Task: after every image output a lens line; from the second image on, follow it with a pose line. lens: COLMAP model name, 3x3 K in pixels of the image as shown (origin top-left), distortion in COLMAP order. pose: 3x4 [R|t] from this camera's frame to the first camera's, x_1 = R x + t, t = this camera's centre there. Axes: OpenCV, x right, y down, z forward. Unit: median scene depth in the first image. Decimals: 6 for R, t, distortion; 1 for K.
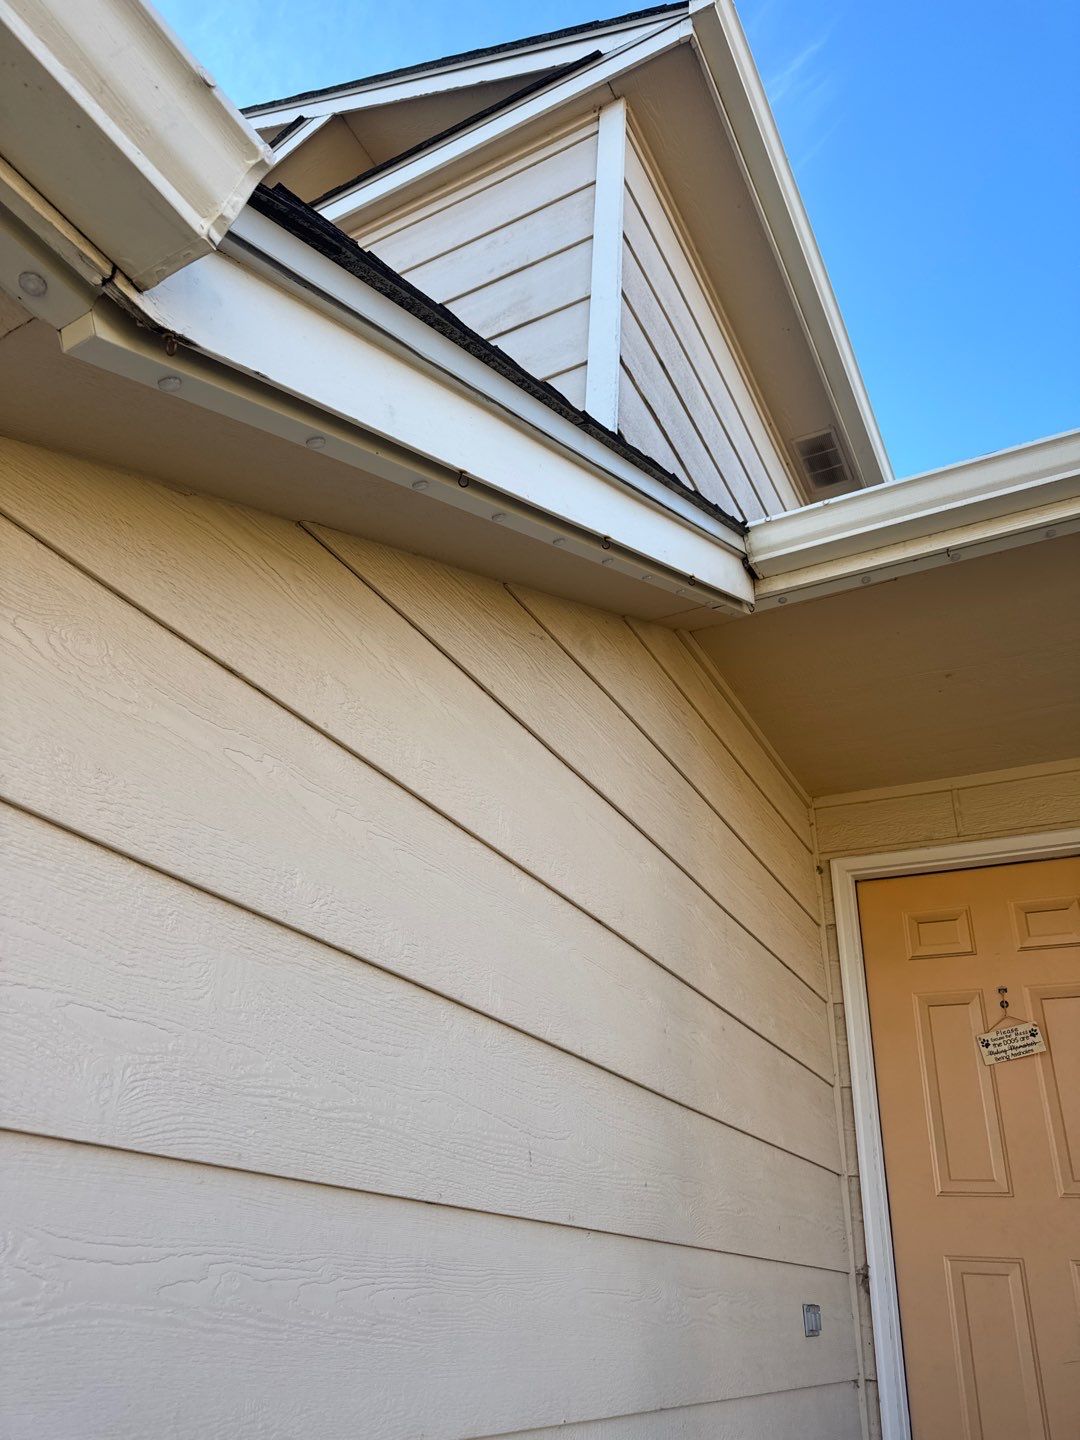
lens RADIAL K [[1019.7, 0, 541.4], [0, 1019.7, 717.6], [0, 0, 1]] dist [0.017696, -0.016621]
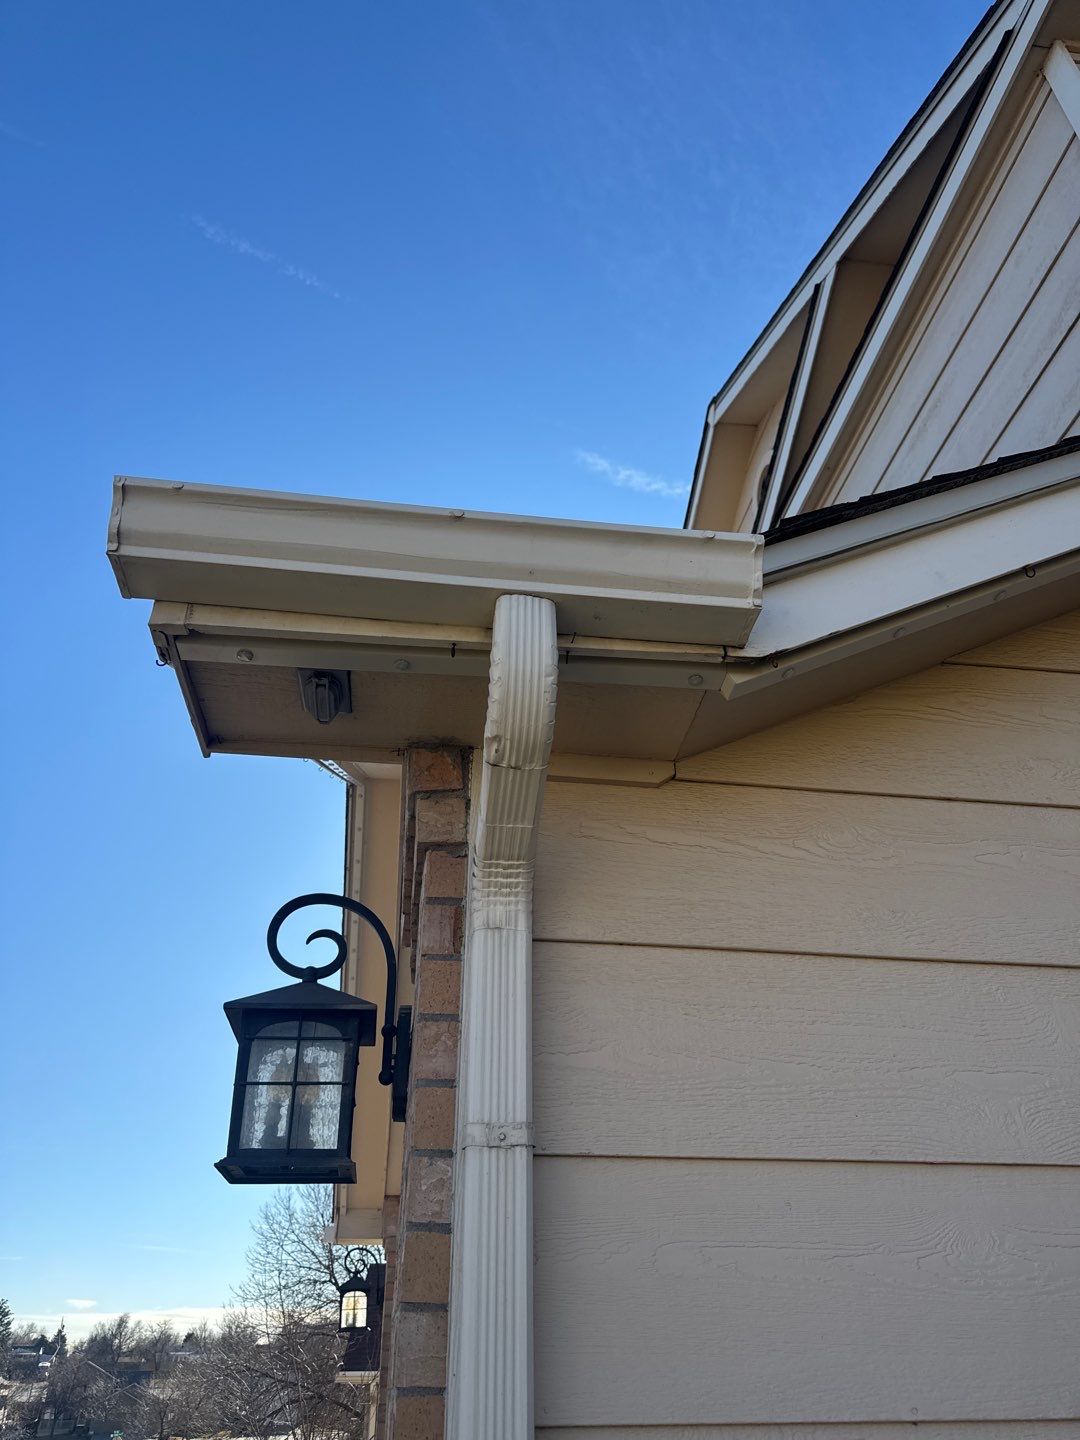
lens RADIAL K [[1019.7, 0, 537.9], [0, 1019.7, 720.2], [0, 0, 1]] dist [0.017696, -0.016621]
pose [[0.591022, -0.490671, -0.640262, 0.295130], [0.426166, 0.863843, -0.268622, -0.006598], [0.684891, -0.114097, 0.719657, -0.310124]]
